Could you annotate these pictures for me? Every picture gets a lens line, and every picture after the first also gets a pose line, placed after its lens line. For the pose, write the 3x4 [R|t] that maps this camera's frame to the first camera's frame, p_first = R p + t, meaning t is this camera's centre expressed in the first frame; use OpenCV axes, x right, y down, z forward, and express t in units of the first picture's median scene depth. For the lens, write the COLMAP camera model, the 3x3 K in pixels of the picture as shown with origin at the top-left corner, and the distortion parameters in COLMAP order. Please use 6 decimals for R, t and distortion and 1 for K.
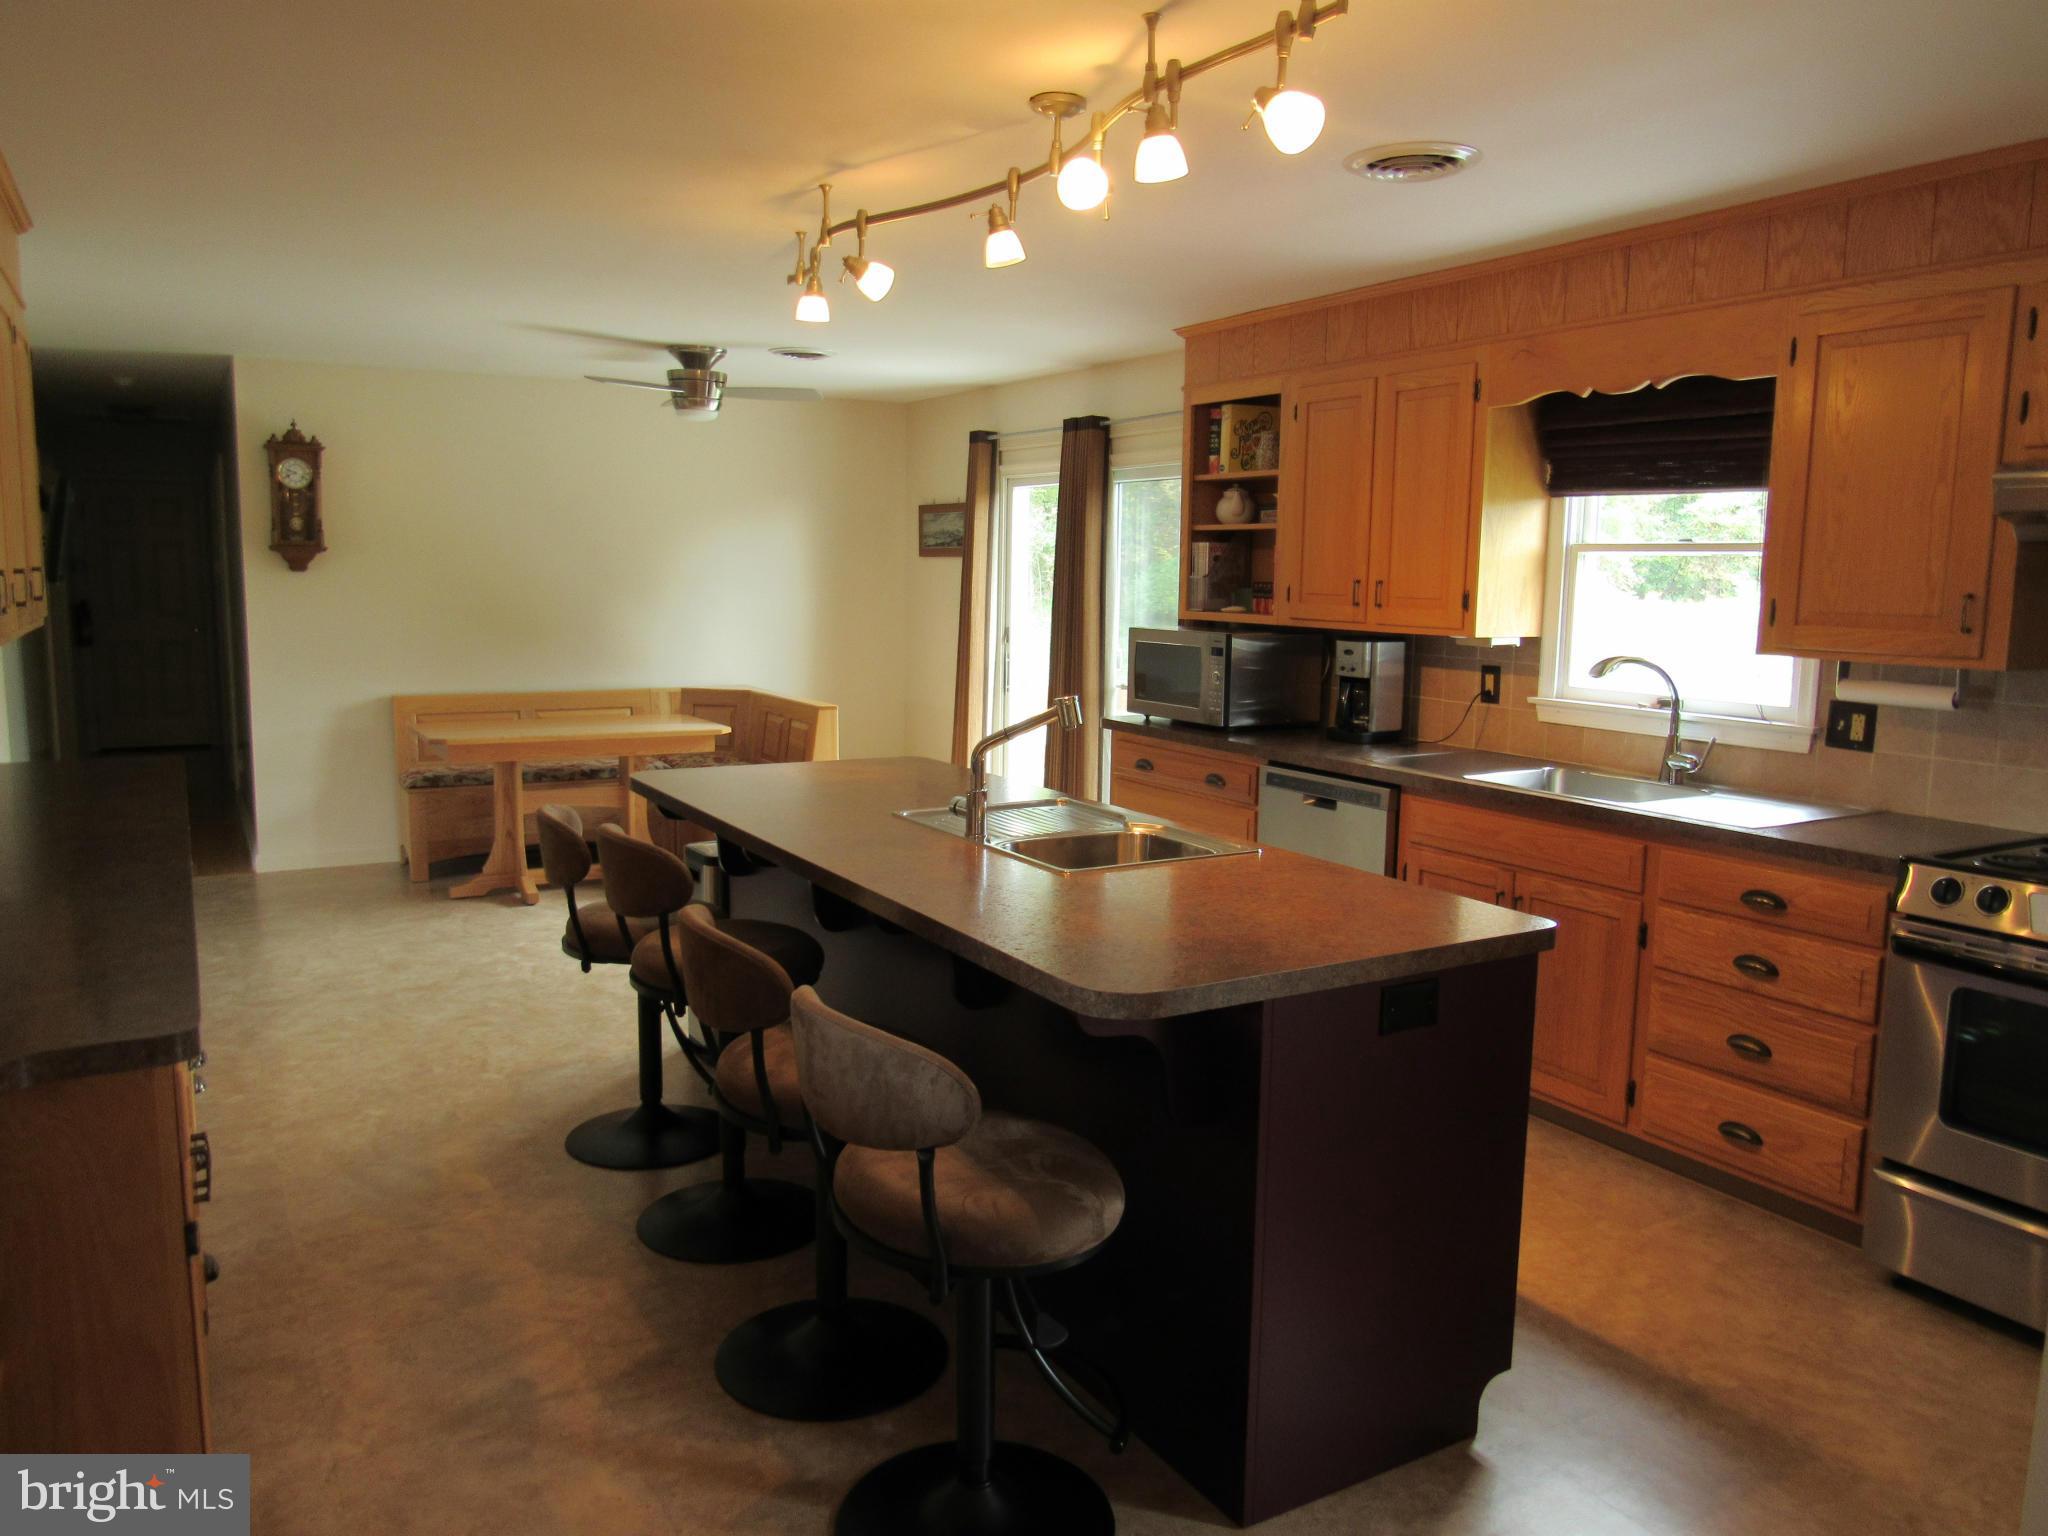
lens RADIAL K [[1468.0, 0, 1024.3], [0, 1468.0, 766.5], [0, 0, 1]] dist [-0.023889, 0.006680]
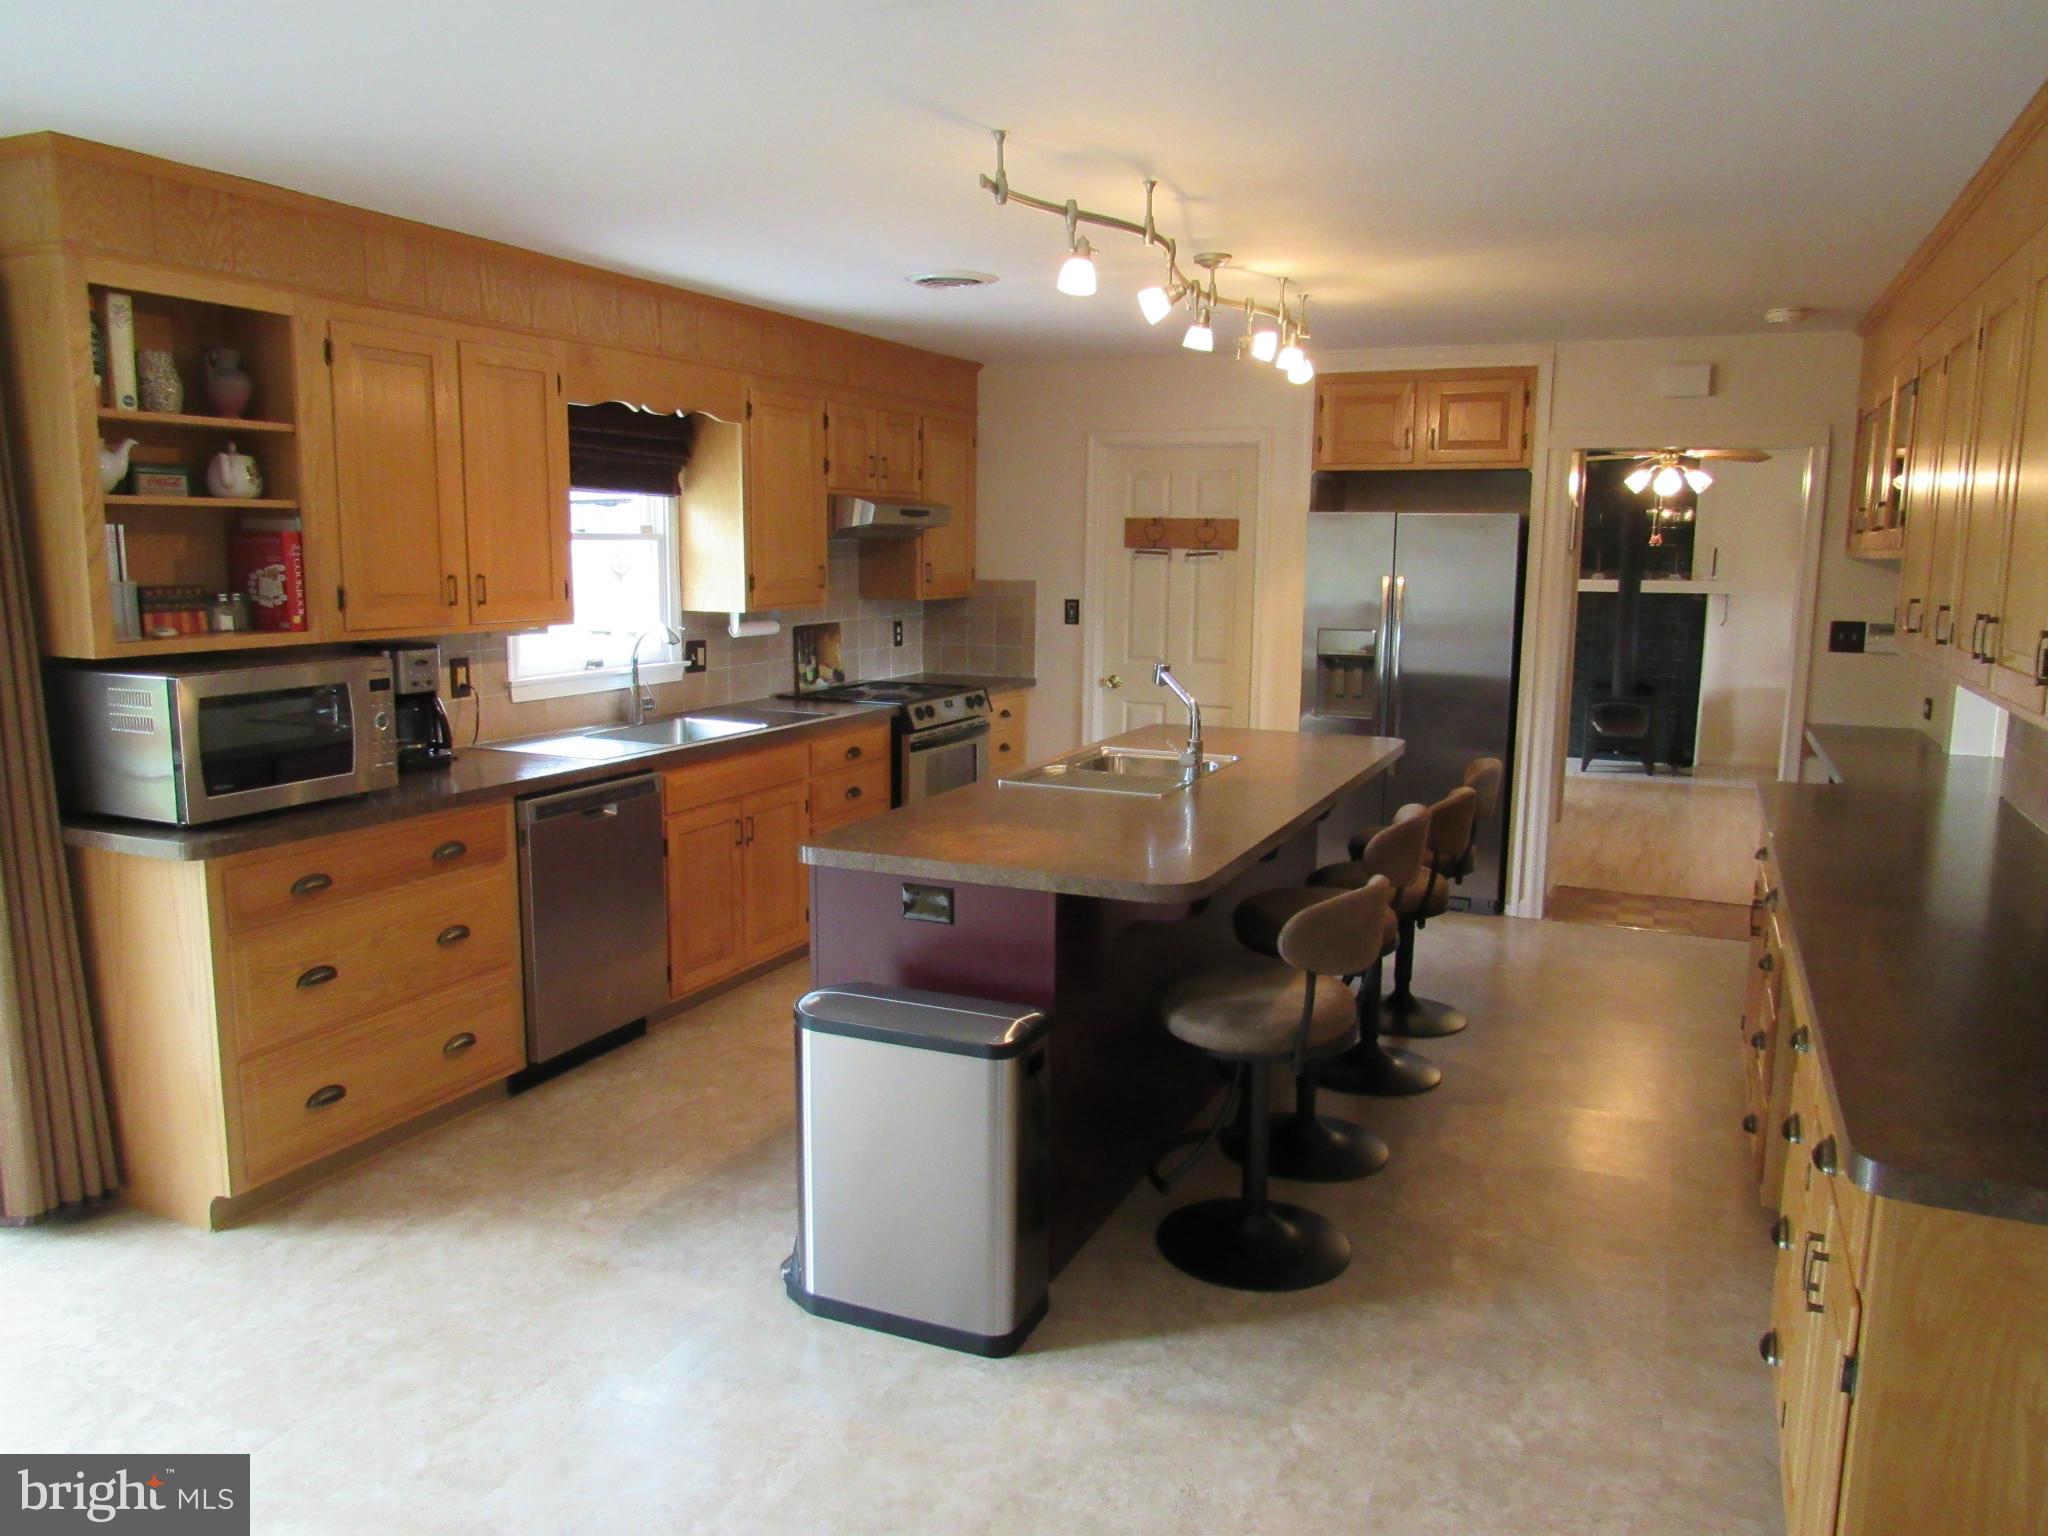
lens RADIAL K [[1468.0, 0, 1029.5], [0, 1468.0, 766.8], [0, 0, 1]] dist [-0.023889, 0.006680]
pose [[-0.582447, -0.144592, 0.799905, -0.488027], [0.091113, 0.966238, 0.241002, -0.142384], [-0.807746, 0.213252, -0.549609, 0.895564]]
